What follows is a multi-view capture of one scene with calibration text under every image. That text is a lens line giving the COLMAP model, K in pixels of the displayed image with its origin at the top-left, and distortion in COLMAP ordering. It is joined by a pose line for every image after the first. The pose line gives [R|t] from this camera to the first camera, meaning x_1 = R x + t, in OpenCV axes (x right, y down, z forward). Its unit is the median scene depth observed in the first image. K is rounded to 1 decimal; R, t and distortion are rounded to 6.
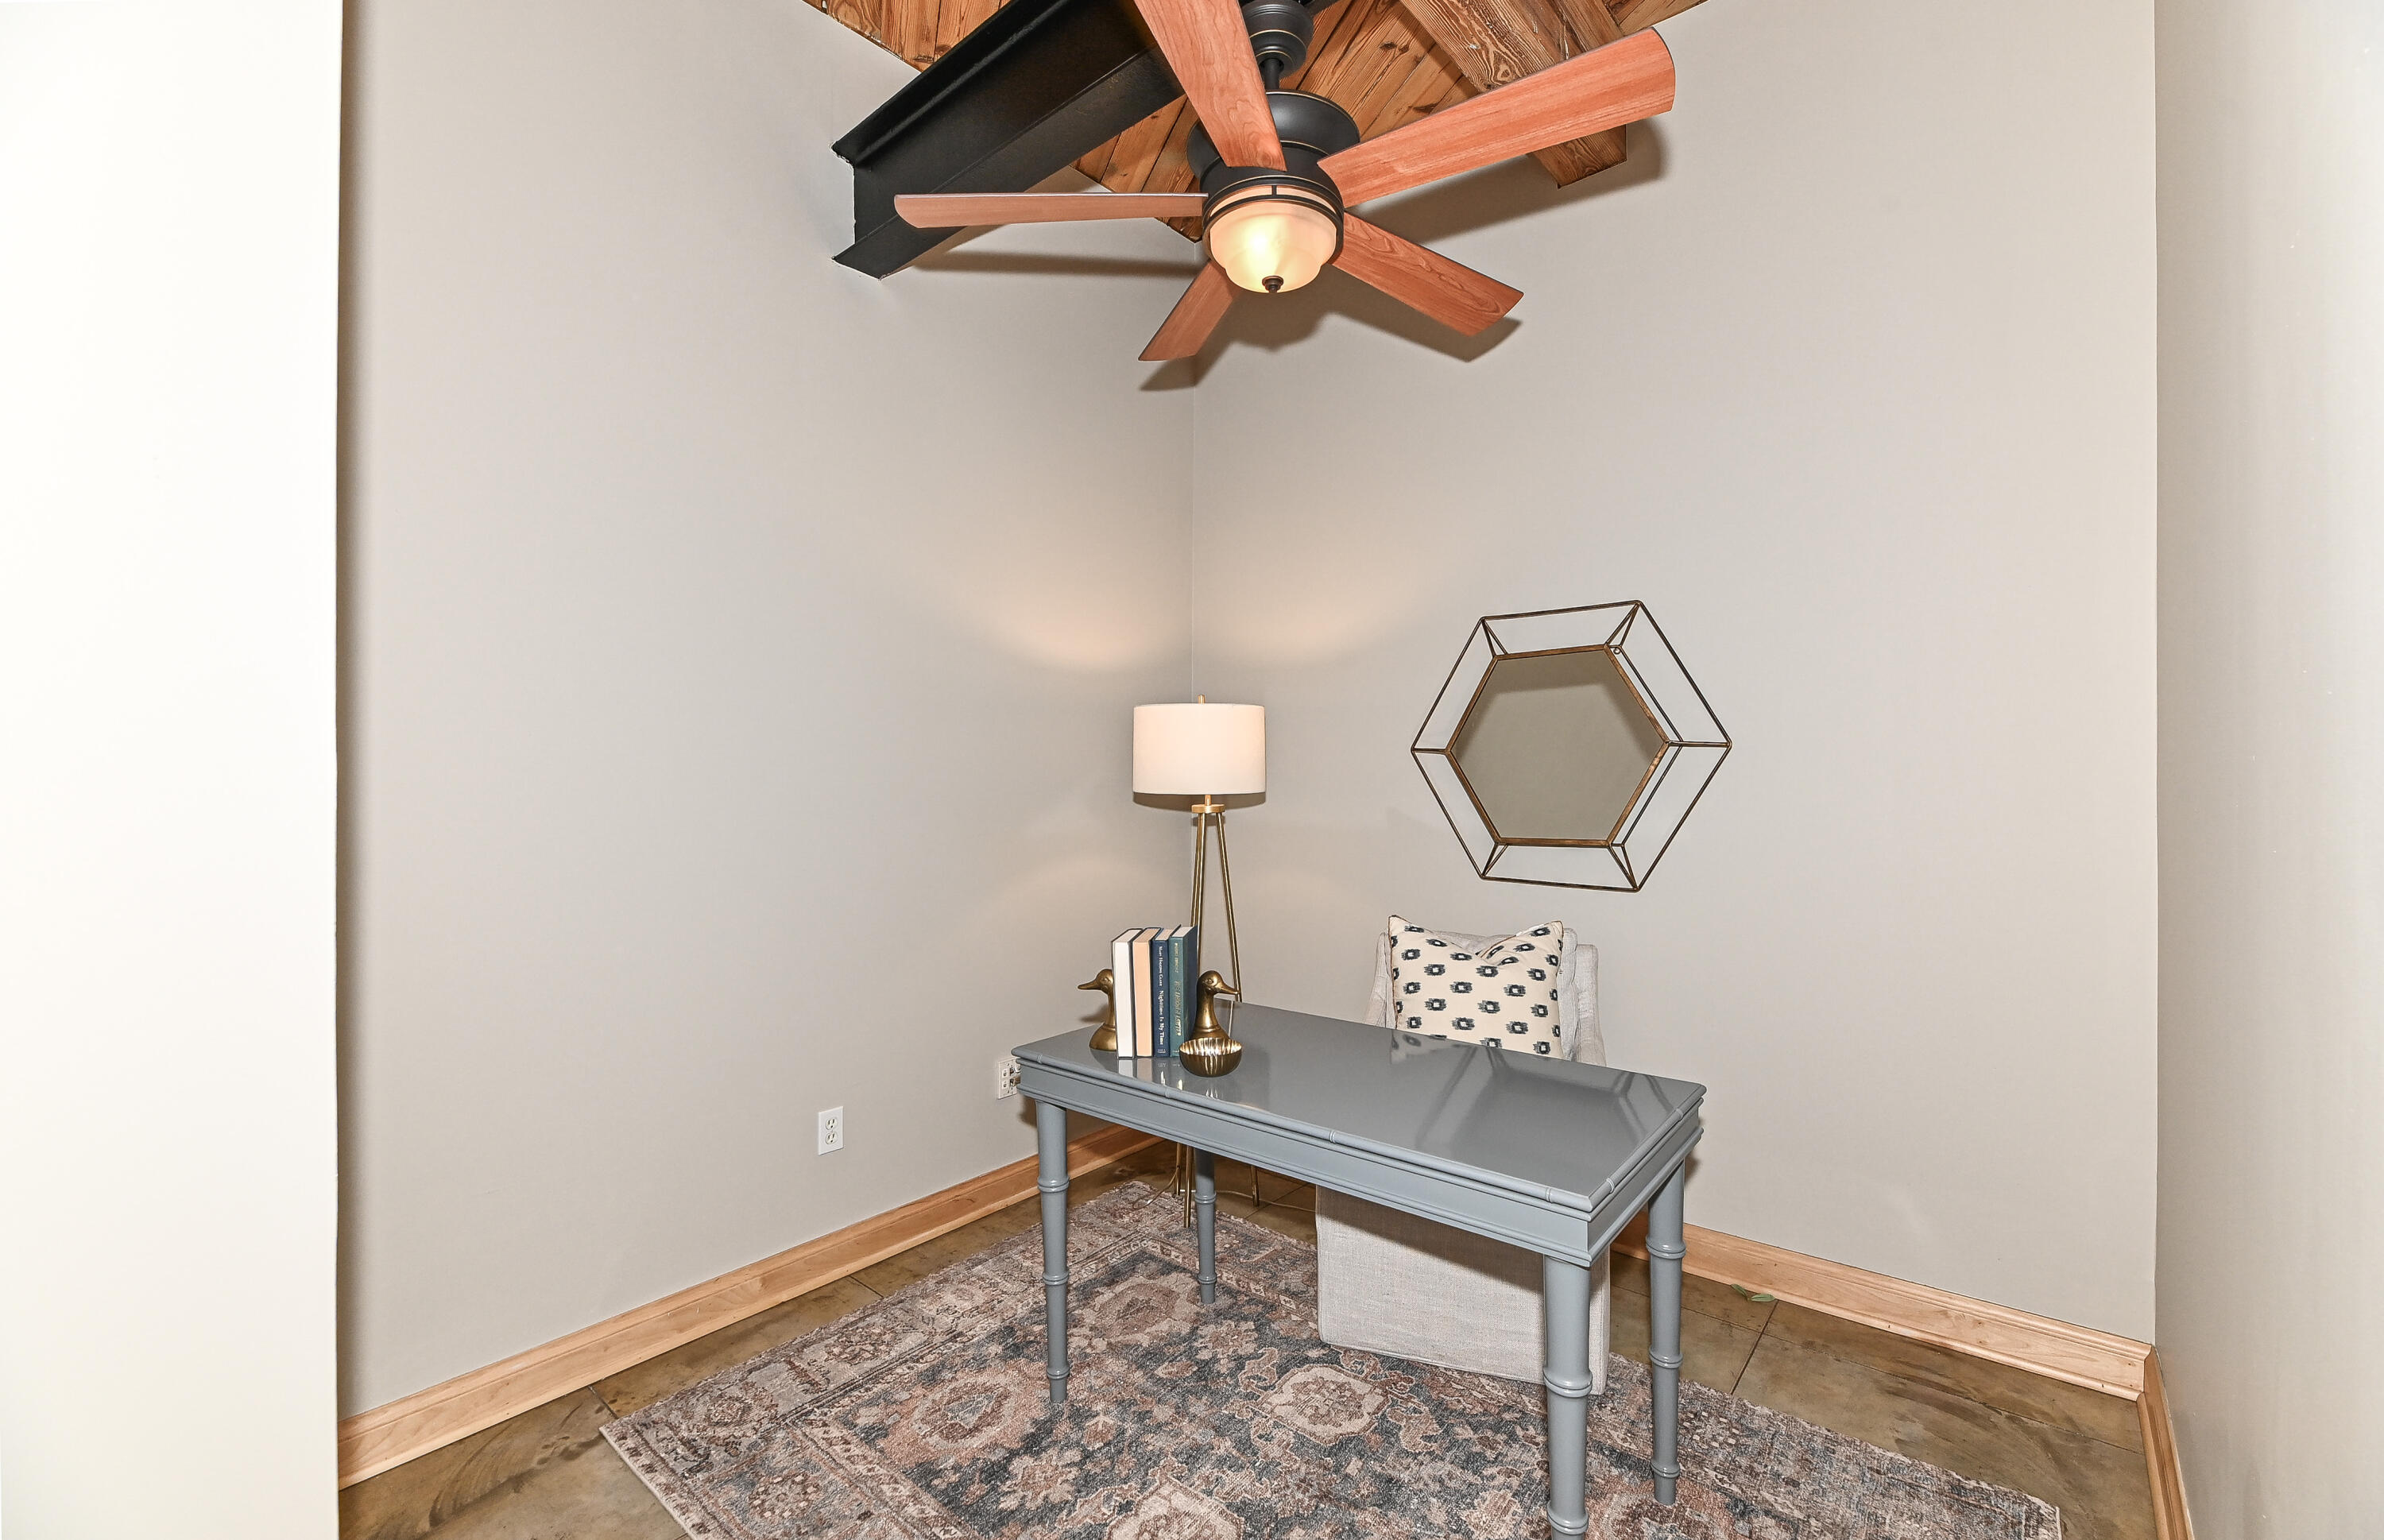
lens RADIAL K [[986.1, 0, 1209.0], [0, 986.1, 781.8], [0, 0, 1]] dist [-0.002616, -0.000019]
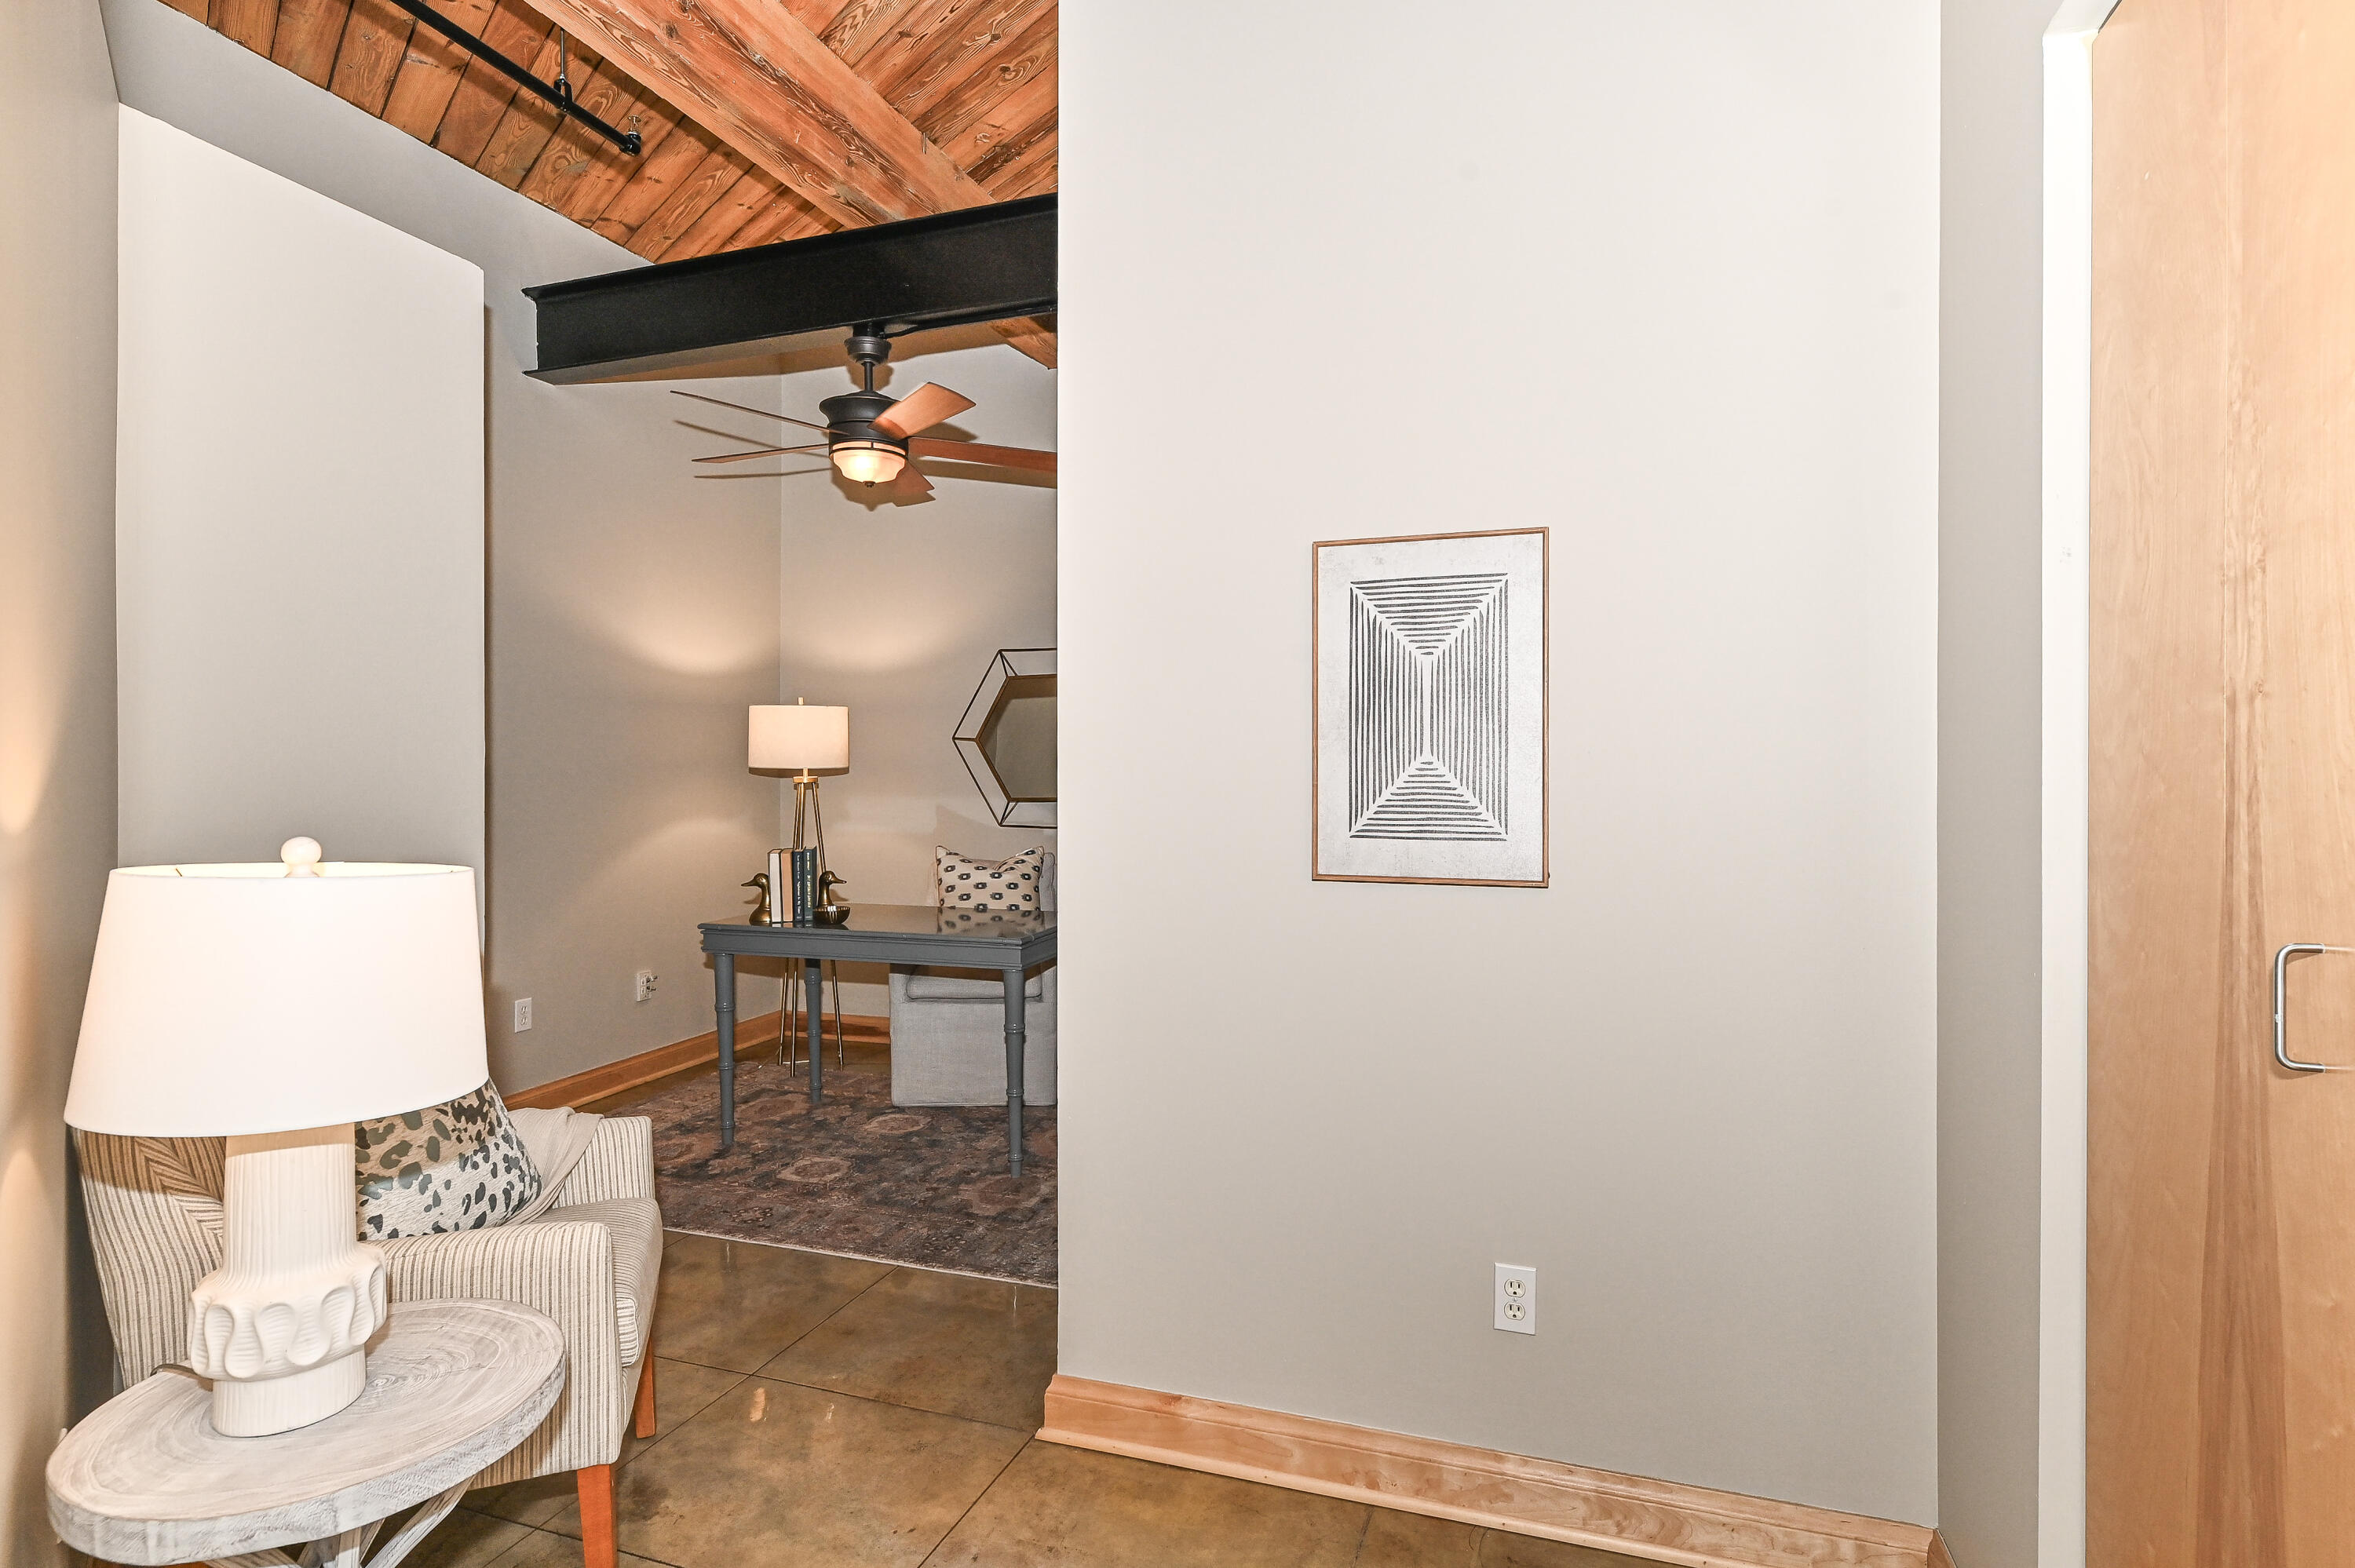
lens RADIAL K [[1199.1, 0, 1189.3], [0, 1199.1, 782.0], [0, 0, 1]] dist [-0.000918, 0.000025]
pose [[0.928933, -0.003467, 0.370231, -0.156042], [-0.001977, 0.999895, 0.014322, 0.007916], [-0.370242, -0.014036, 0.928829, -0.964660]]
